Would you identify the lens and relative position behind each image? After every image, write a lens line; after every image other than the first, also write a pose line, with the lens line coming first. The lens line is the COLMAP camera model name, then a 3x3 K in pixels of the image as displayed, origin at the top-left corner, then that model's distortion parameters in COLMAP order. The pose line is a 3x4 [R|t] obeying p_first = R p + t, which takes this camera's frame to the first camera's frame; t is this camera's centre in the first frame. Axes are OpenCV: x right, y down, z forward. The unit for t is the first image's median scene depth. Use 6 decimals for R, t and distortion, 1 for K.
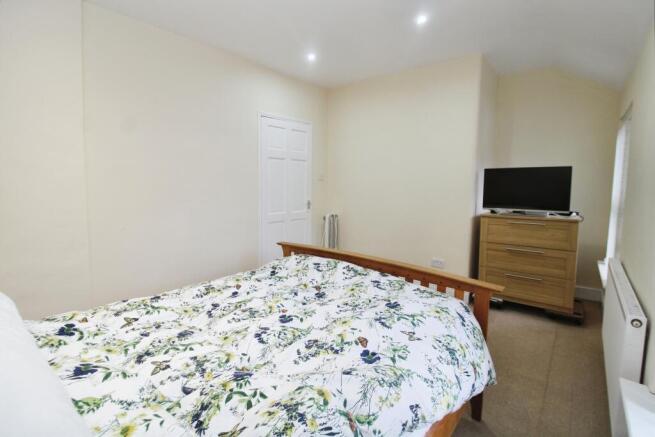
lens RADIAL K [[312.8, 0, 326.2], [0, 312.8, 197.7], [0, 0, 1]] dist [-0.001636, -0.010444]
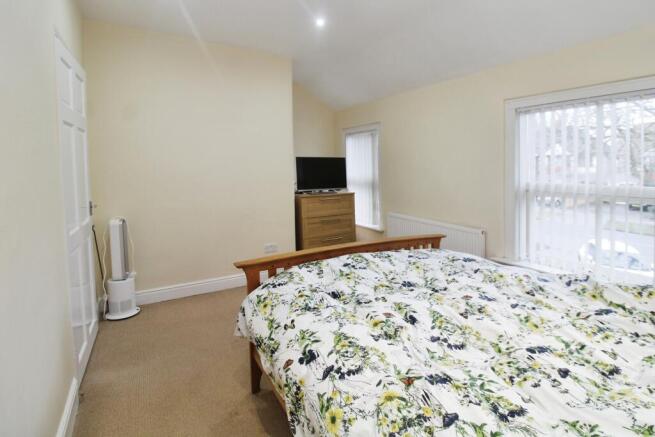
lens RADIAL K [[312.8, 0, 326.2], [0, 312.8, 197.7], [0, 0, 1]] dist [-0.001636, -0.010444]
pose [[0.340605, -0.094556, 0.935440, -0.588248], [0.053791, 0.995260, 0.081016, -0.030875], [-0.938666, 0.022724, 0.344077, 0.526856]]
